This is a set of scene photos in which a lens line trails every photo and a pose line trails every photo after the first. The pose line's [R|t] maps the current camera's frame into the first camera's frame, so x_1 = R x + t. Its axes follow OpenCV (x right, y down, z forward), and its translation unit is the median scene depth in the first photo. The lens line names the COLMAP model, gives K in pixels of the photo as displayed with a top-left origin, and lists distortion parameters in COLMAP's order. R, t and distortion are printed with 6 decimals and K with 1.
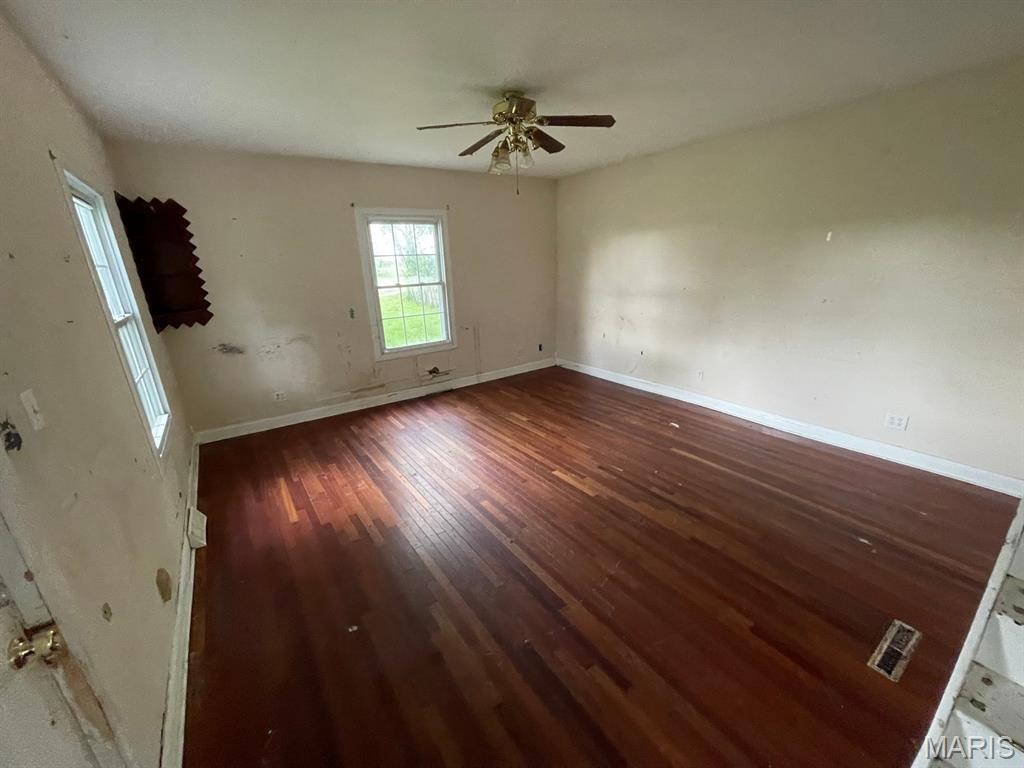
lens RADIAL K [[412.0, 0, 511.2], [0, 412.0, 383.7], [0, 0, 1]] dist [0.003230, -0.000774]
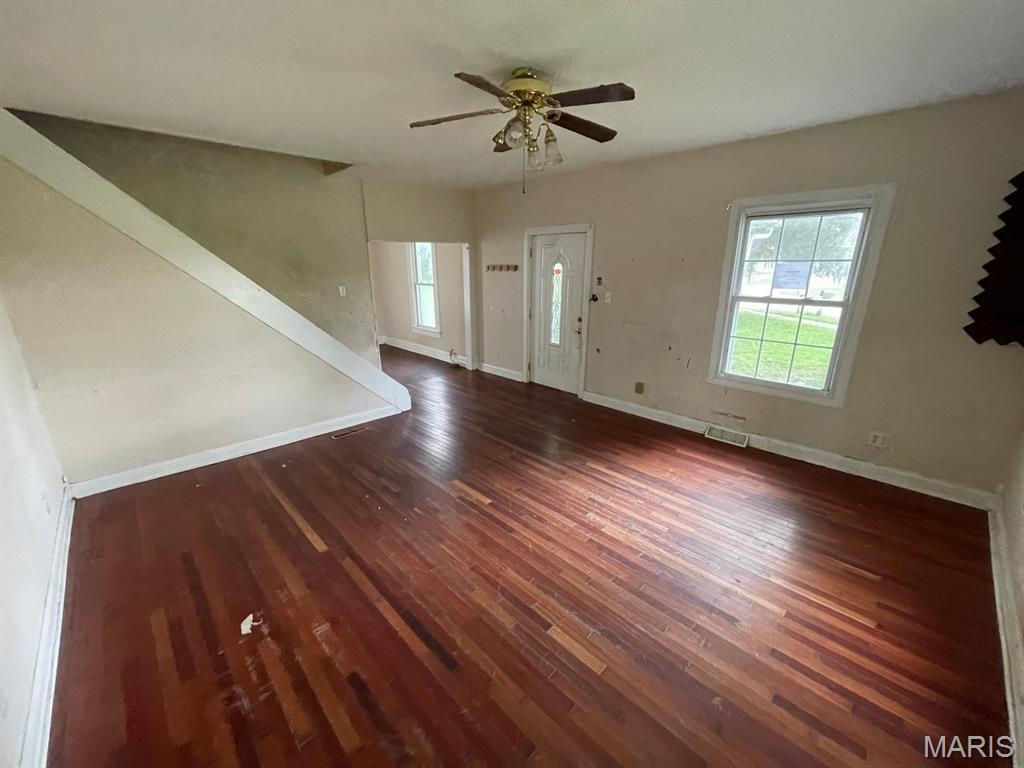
lens RADIAL K [[412.0, 0, 508.3], [0, 412.0, 390.2], [0, 0, 1]] dist [0.003230, -0.000774]
pose [[-0.987644, 0.083947, -0.132335, 0.137839], [-0.004313, 0.829550, 0.558416, -0.426731], [0.156656, 0.552087, -0.818938, 1.365350]]
